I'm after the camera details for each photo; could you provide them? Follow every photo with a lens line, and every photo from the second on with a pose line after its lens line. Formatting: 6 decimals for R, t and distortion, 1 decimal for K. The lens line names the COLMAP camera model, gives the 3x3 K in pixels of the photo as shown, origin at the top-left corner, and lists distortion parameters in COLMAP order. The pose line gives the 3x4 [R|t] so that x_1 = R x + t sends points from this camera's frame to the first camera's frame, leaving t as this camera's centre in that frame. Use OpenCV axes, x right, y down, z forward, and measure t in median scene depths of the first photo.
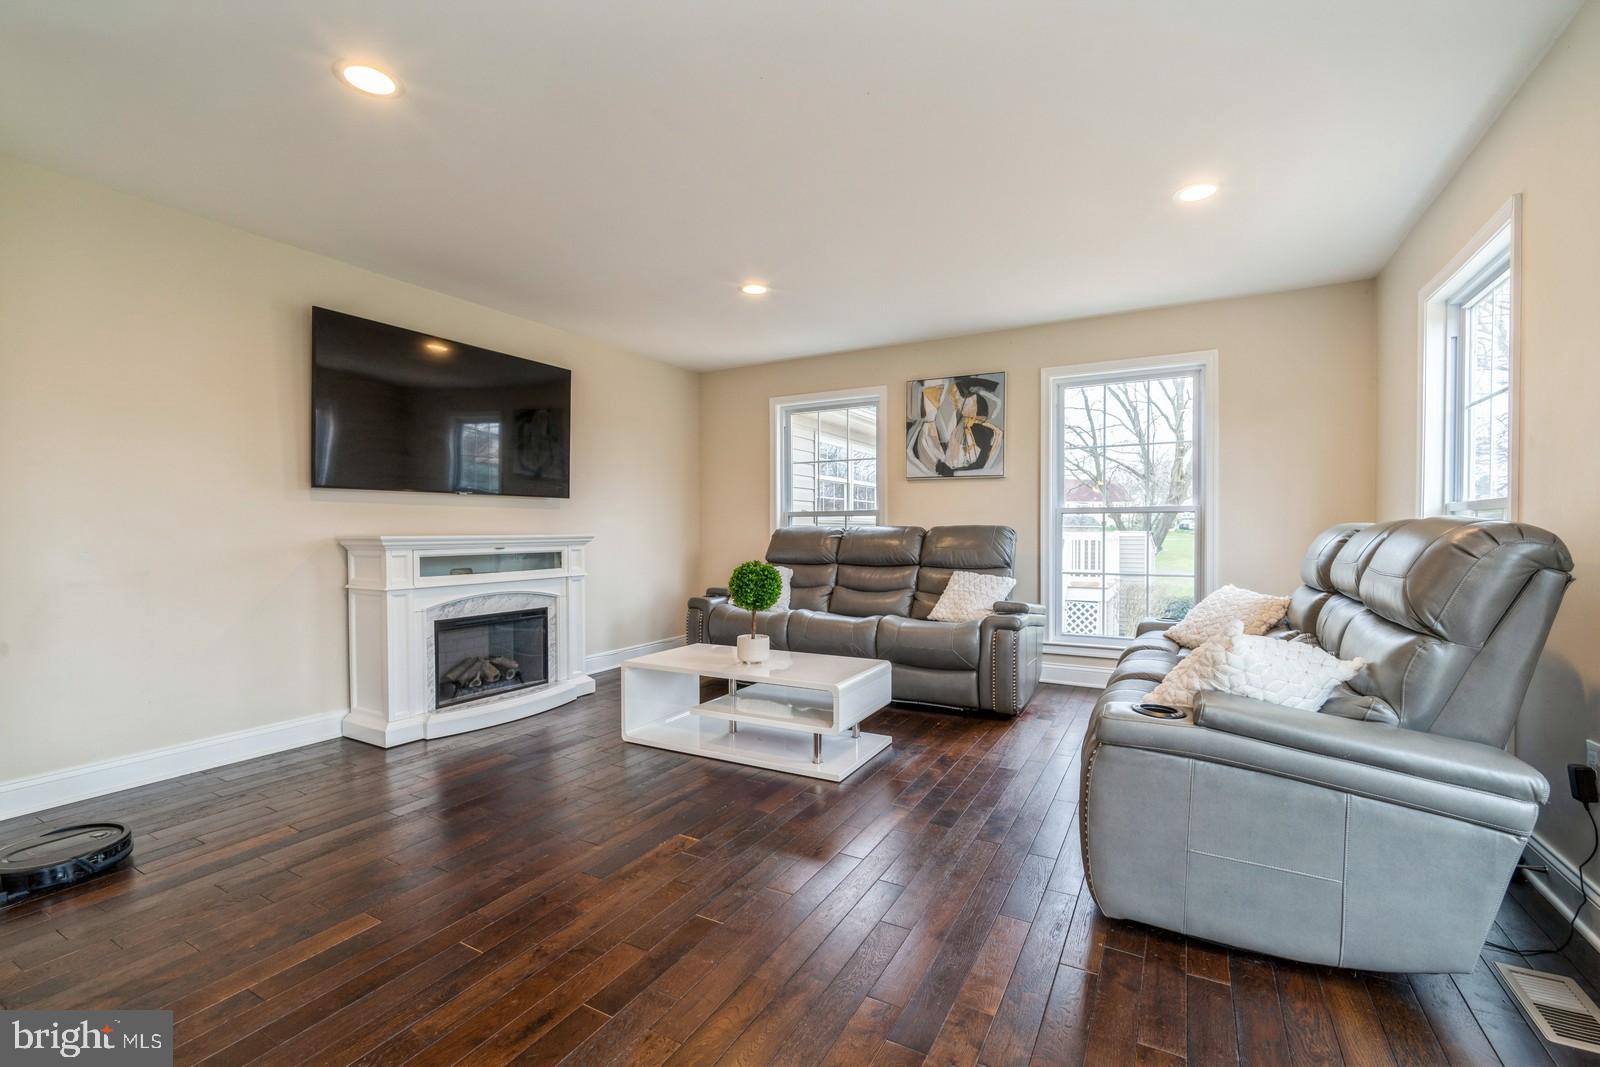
lens RADIAL K [[689.9, 0, 816.1], [0, 689.9, 535.4], [0, 0, 1]] dist [-0.004711, -0.000481]
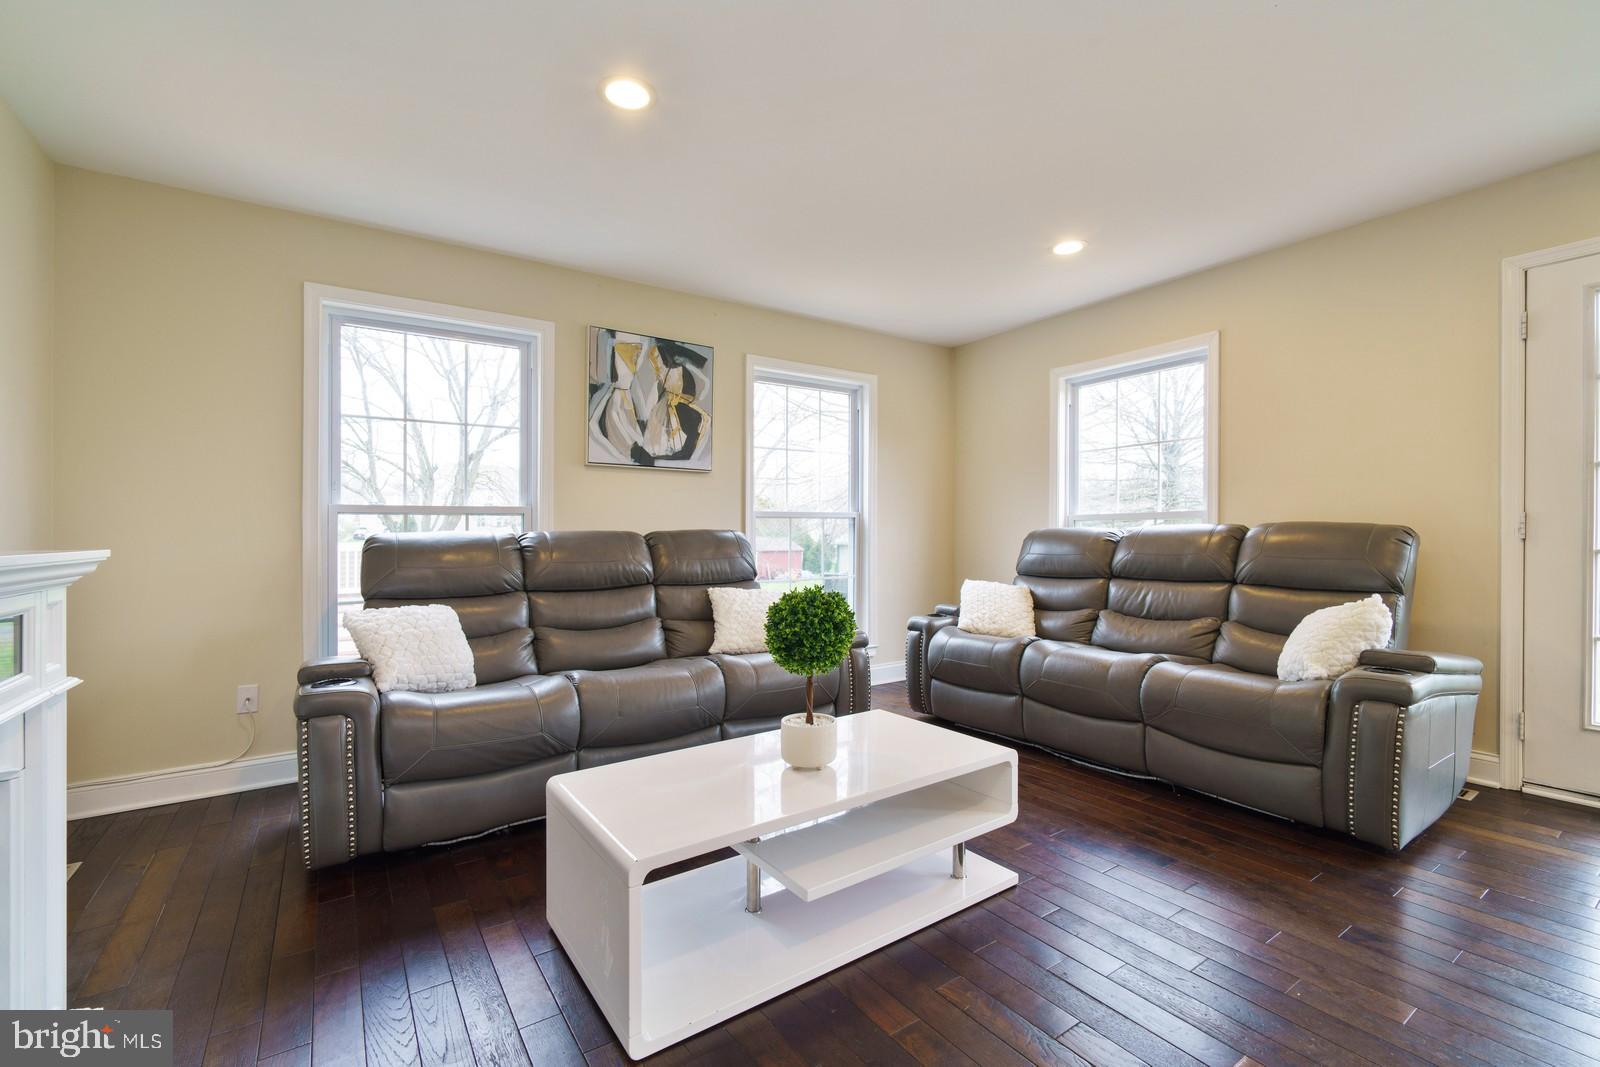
lens RADIAL K [[689.9, 0, 807.5], [0, 689.9, 534.0], [0, 0, 1]] dist [-0.004711, -0.000481]
pose [[0.454302, 0.001297, 0.890847, -0.410085], [0.015353, 0.999839, -0.009285, -0.000483], [-0.890716, 0.017895, 0.454209, 0.503786]]
